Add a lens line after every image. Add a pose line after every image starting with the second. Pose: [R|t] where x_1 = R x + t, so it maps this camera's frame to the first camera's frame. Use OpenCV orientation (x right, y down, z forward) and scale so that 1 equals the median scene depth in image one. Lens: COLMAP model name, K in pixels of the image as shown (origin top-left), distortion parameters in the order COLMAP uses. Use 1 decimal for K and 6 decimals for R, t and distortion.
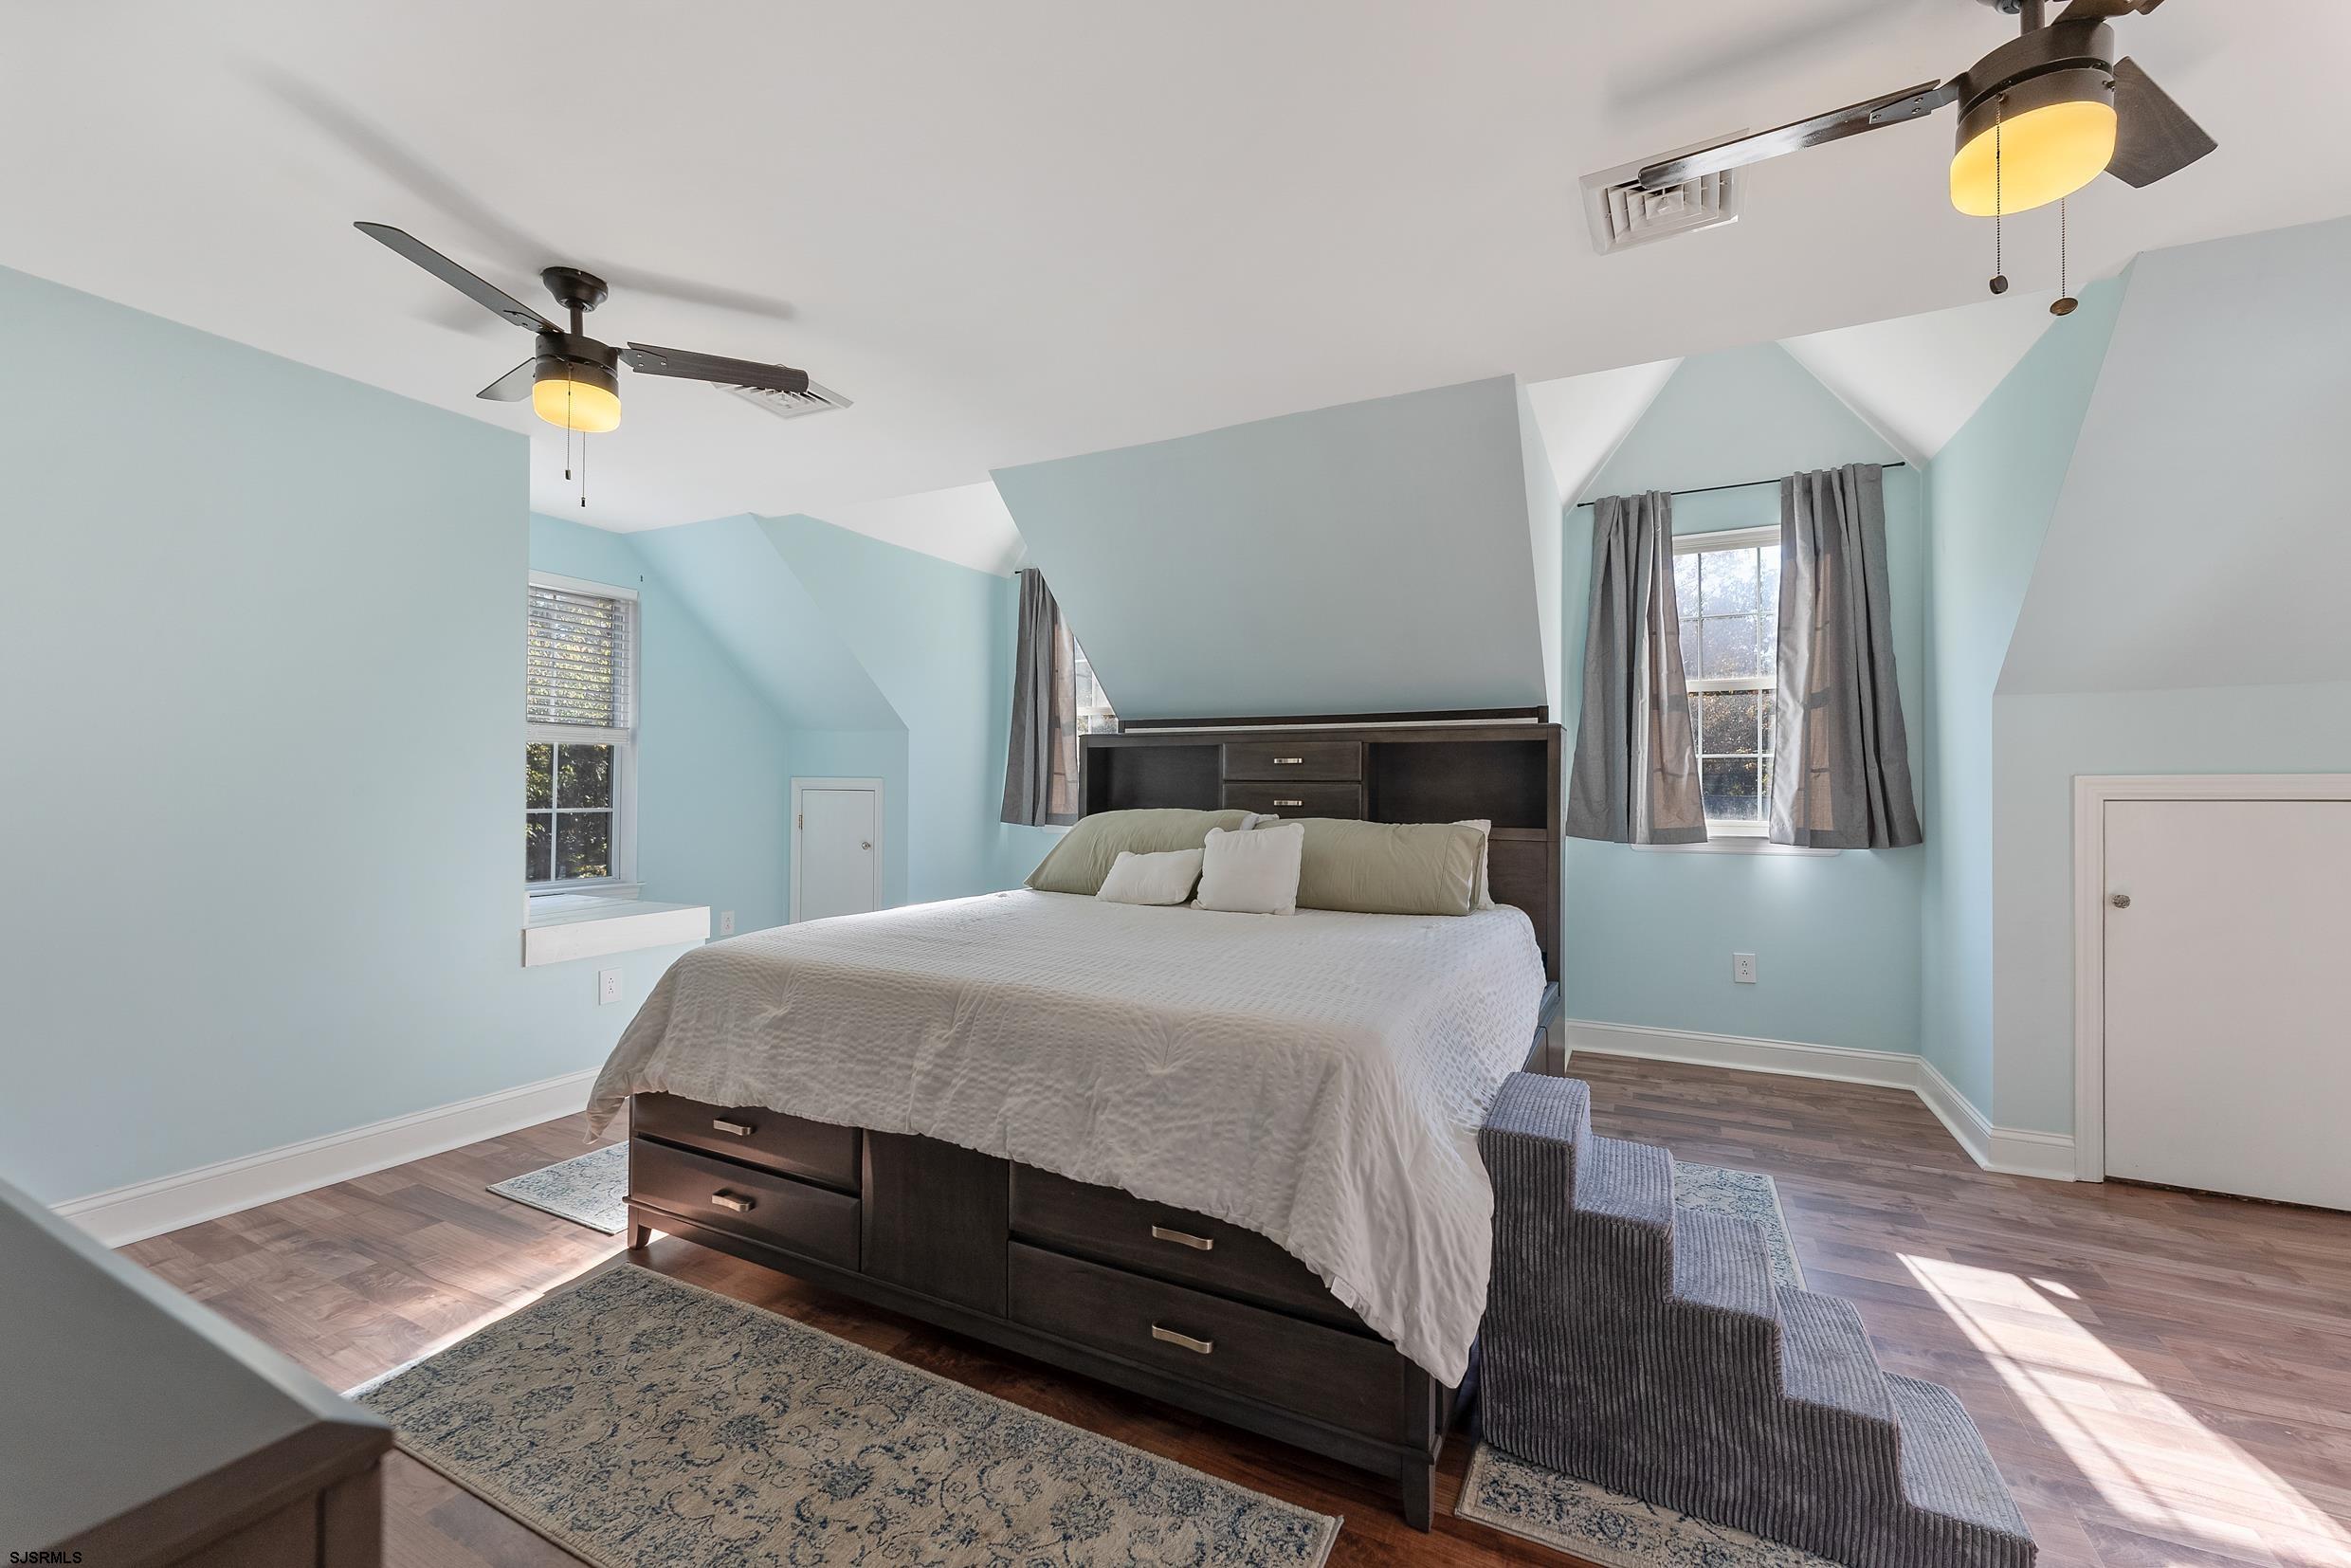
lens RADIAL K [[945.8, 0, 1174.9], [0, 945.8, 774.6], [0, 0, 1]] dist [0.000237, 0.000103]
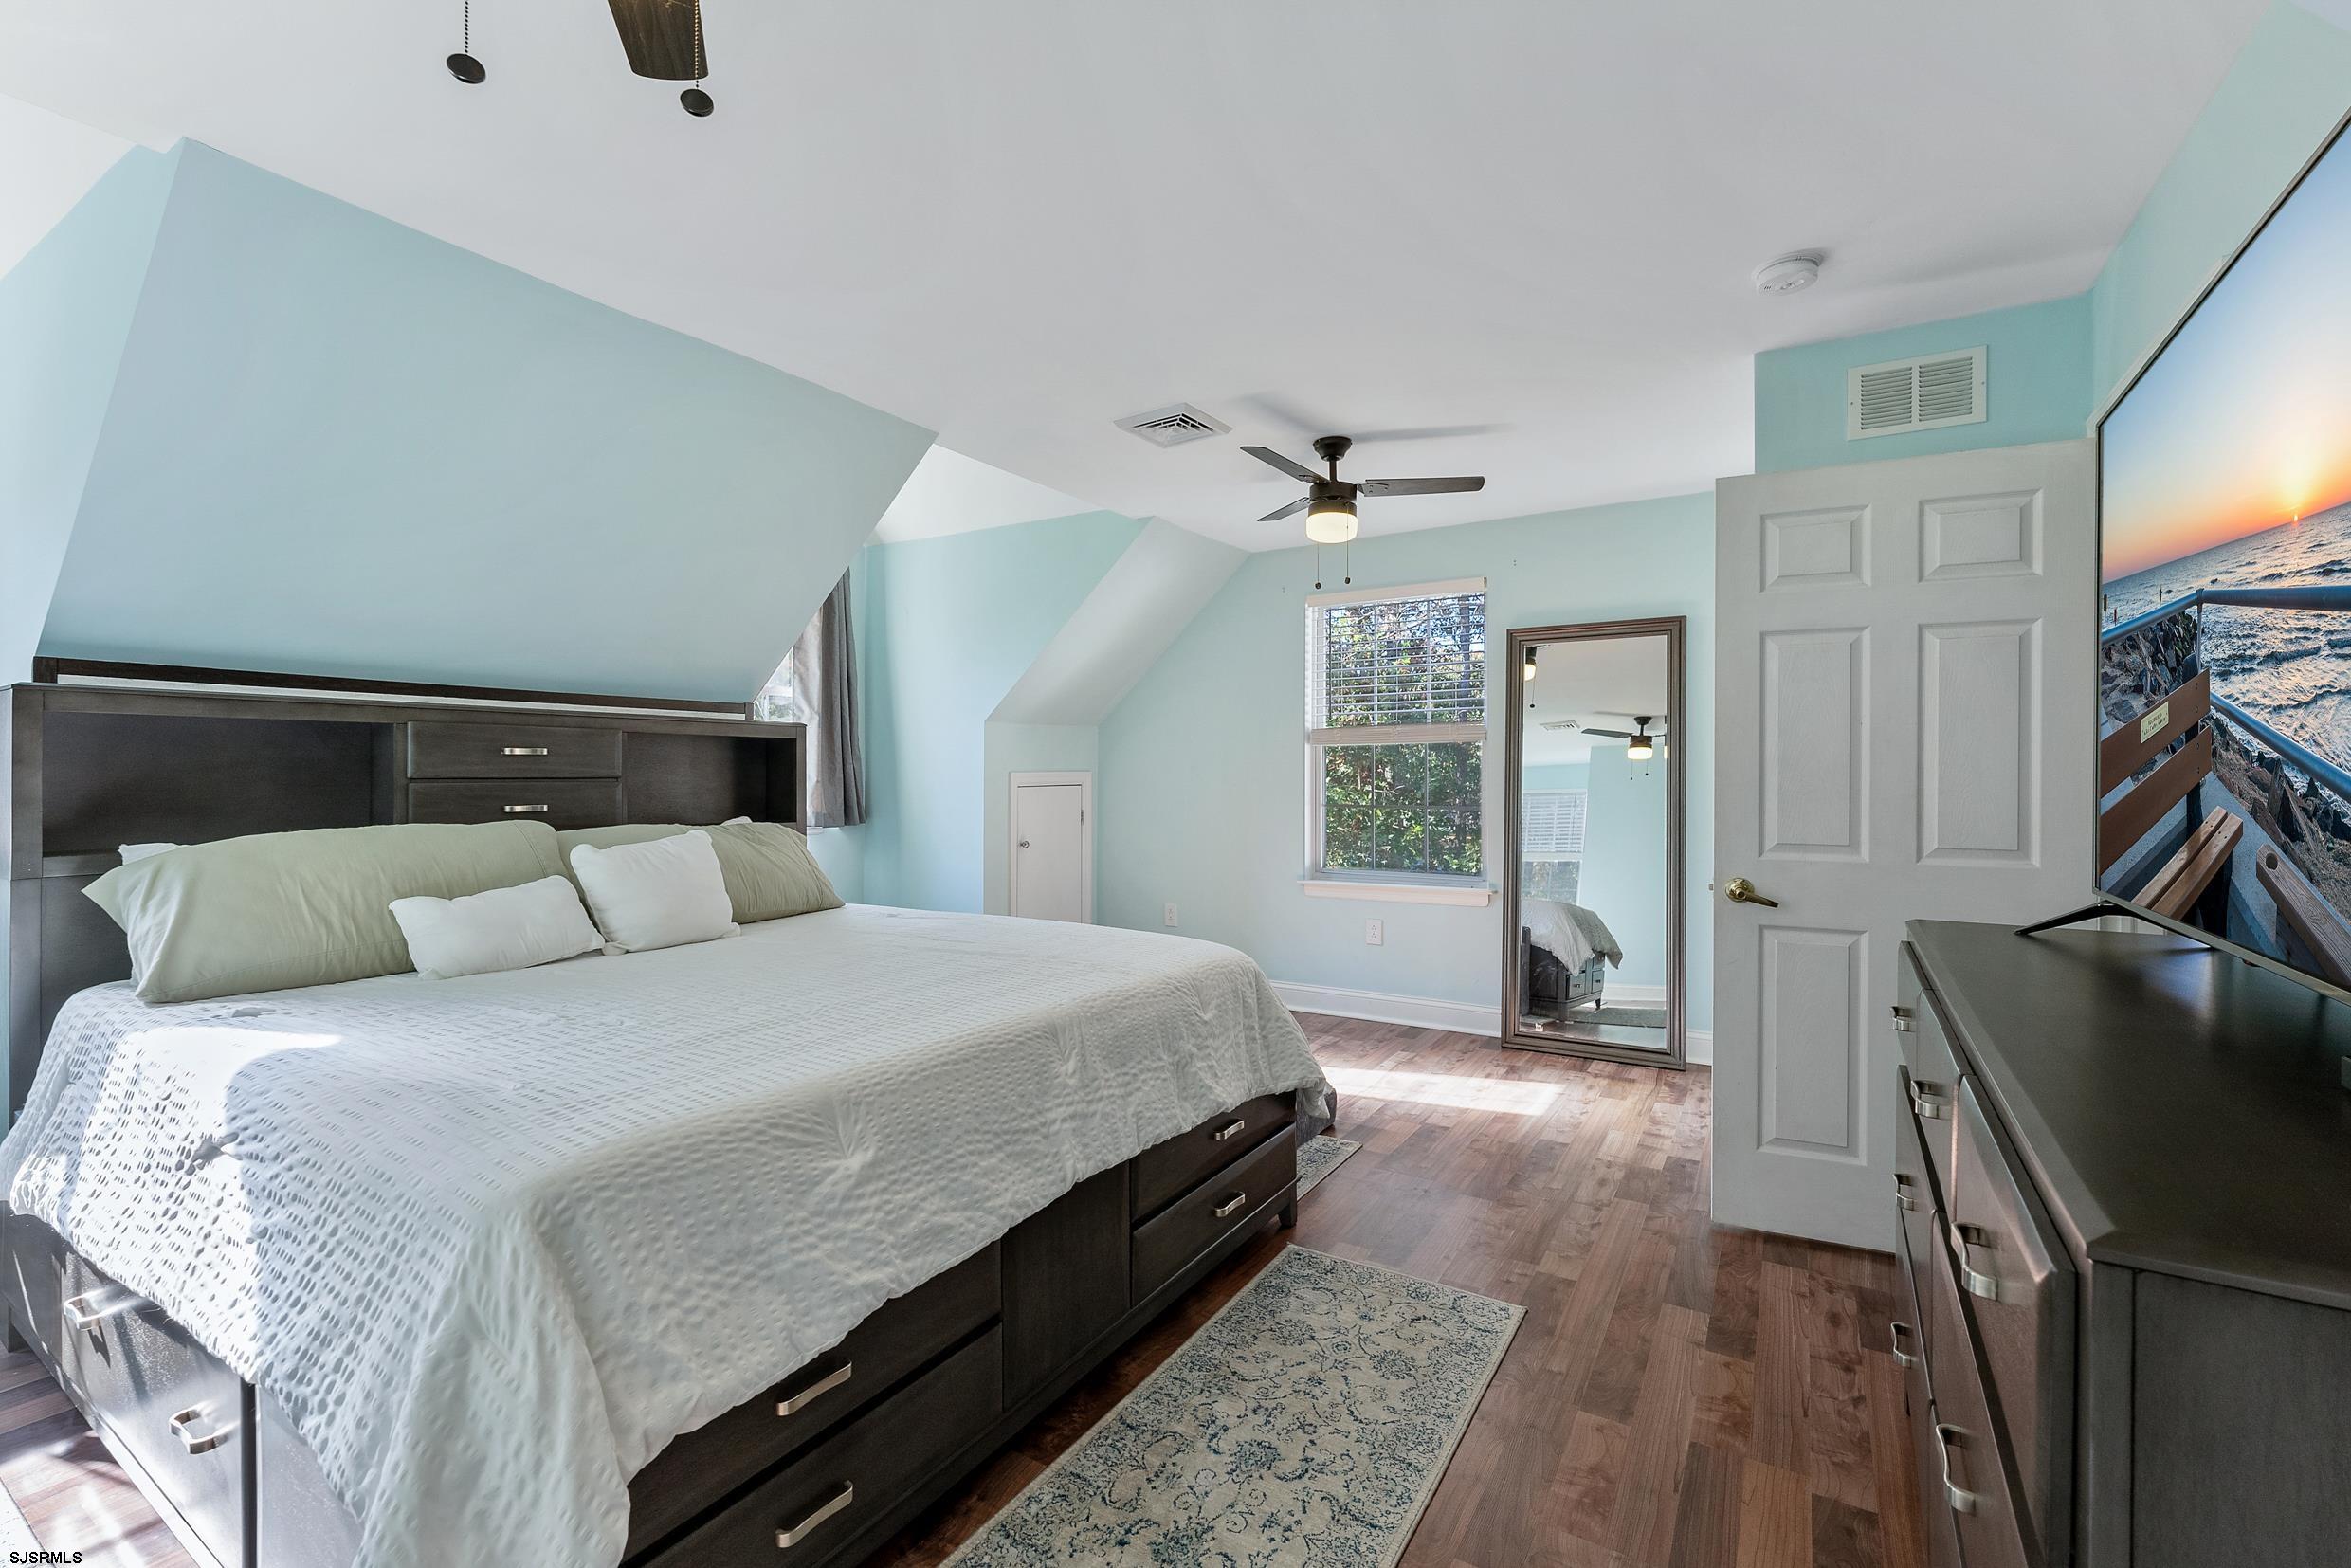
lens RADIAL K [[1020.0, 0, 1177.0], [0, 1020.0, 783.9], [0, 0, 1]] dist [-0.001837, -0.000191]
pose [[0.080490, -0.015622, 0.996633, -1.297726], [-0.010754, 0.999805, 0.016540, -0.016370], [-0.996697, -0.012049, 0.080306, 0.885686]]
